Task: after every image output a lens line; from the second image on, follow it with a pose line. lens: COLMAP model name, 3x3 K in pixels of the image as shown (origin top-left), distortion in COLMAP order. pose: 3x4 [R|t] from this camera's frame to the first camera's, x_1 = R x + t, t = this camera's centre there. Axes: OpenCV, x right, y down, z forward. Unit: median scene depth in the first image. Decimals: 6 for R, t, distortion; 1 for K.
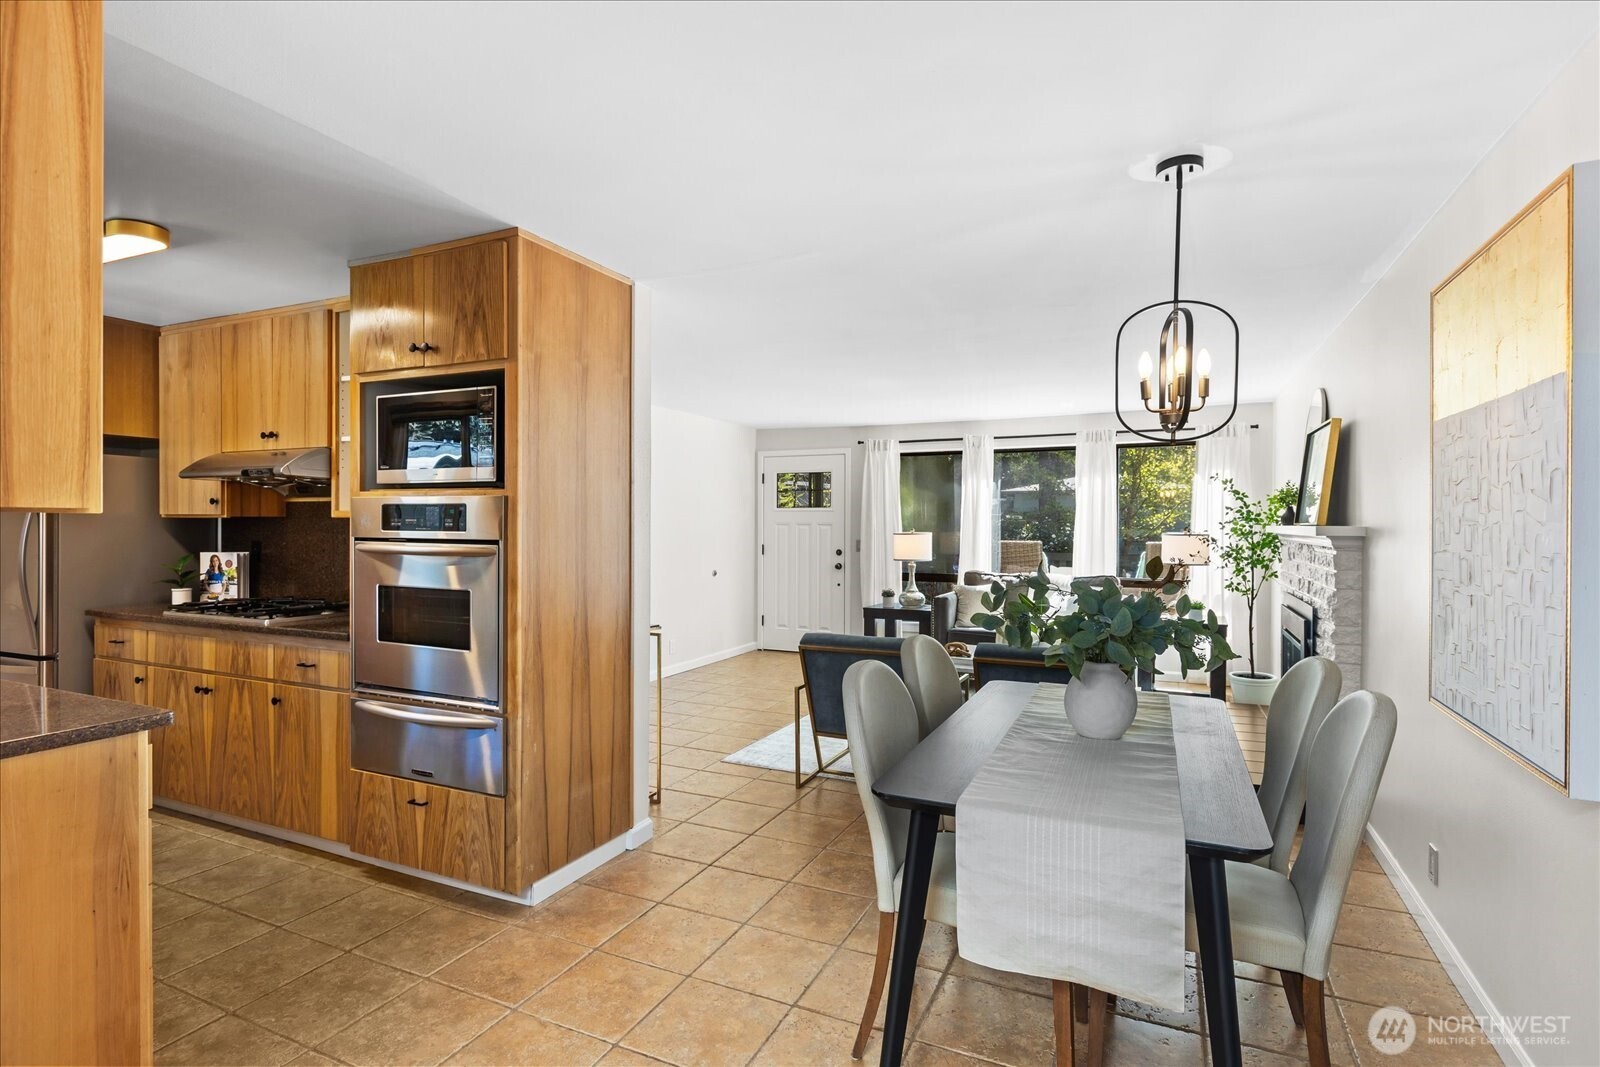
lens RADIAL K [[803.2, 0, 800.0], [0, 803.2, 533.5], [0, 0, 1]] dist [0.000176, -0.001707]
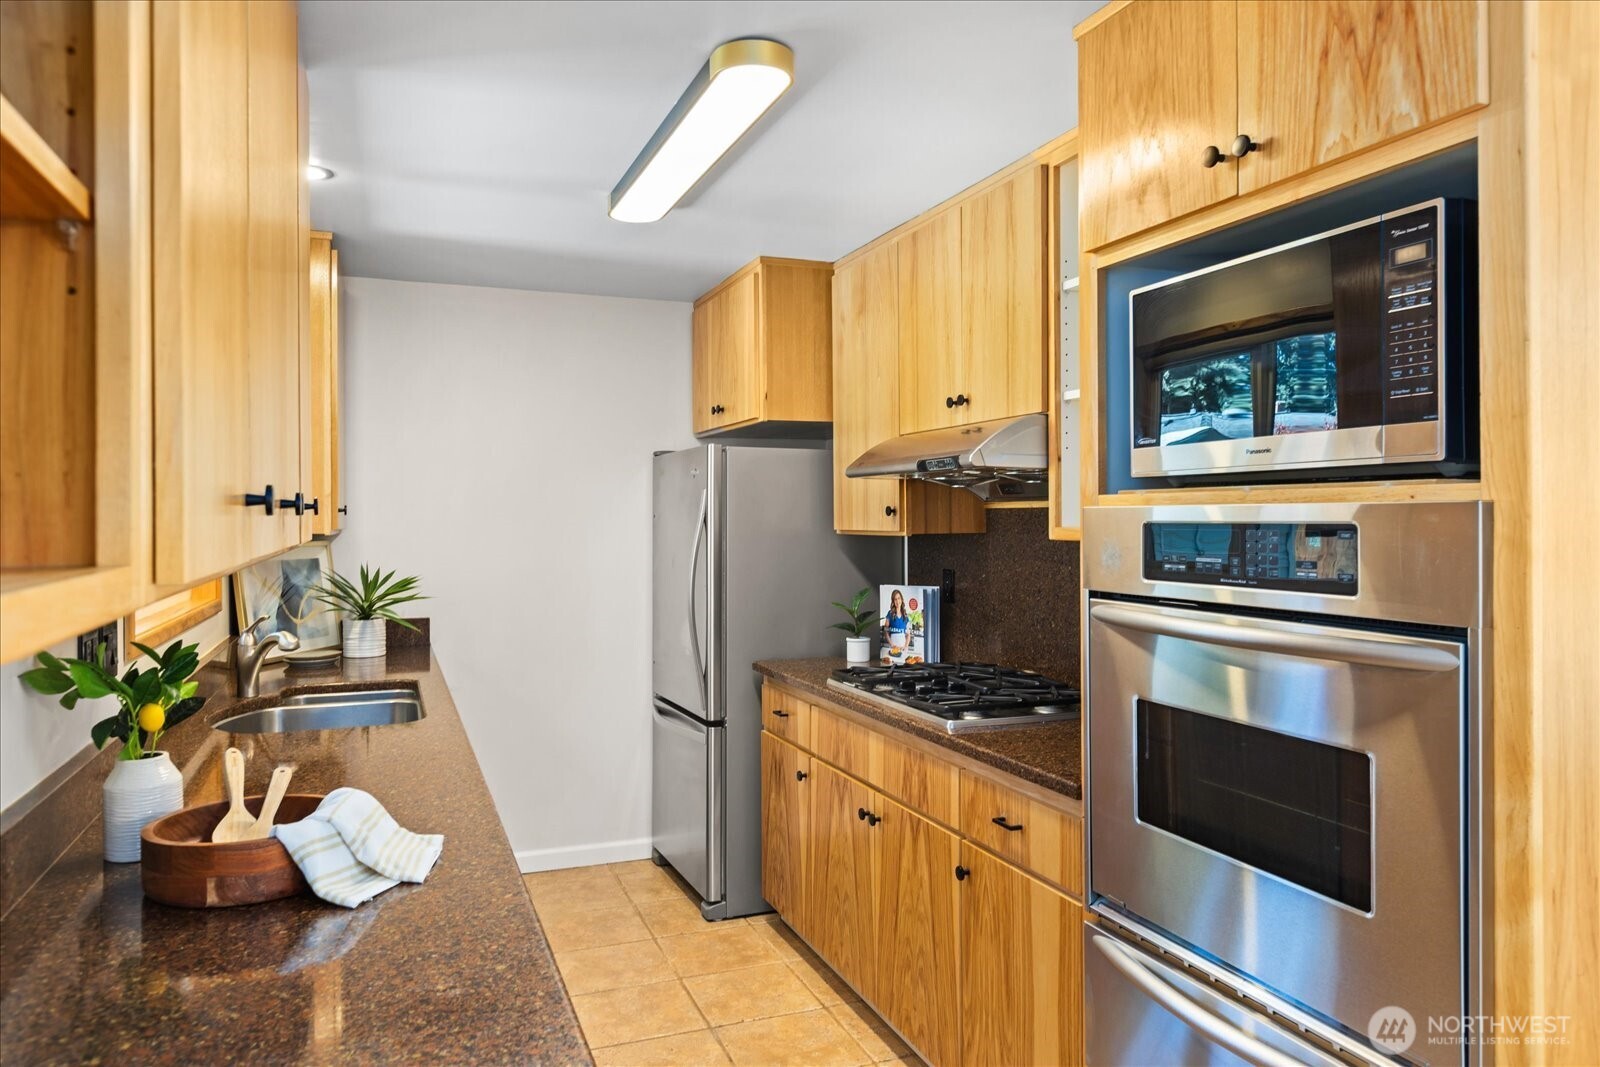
lens RADIAL K [[1081.1, 0, 802.5], [0, 1081.1, 514.3], [0, 0, 1]] dist [0.000010, -0.002505]
pose [[0.724934, -0.012546, -0.688704, -0.191598], [0.002607, 0.999877, -0.015470, -0.025815], [0.688814, 0.009420, 0.724877, 0.339217]]
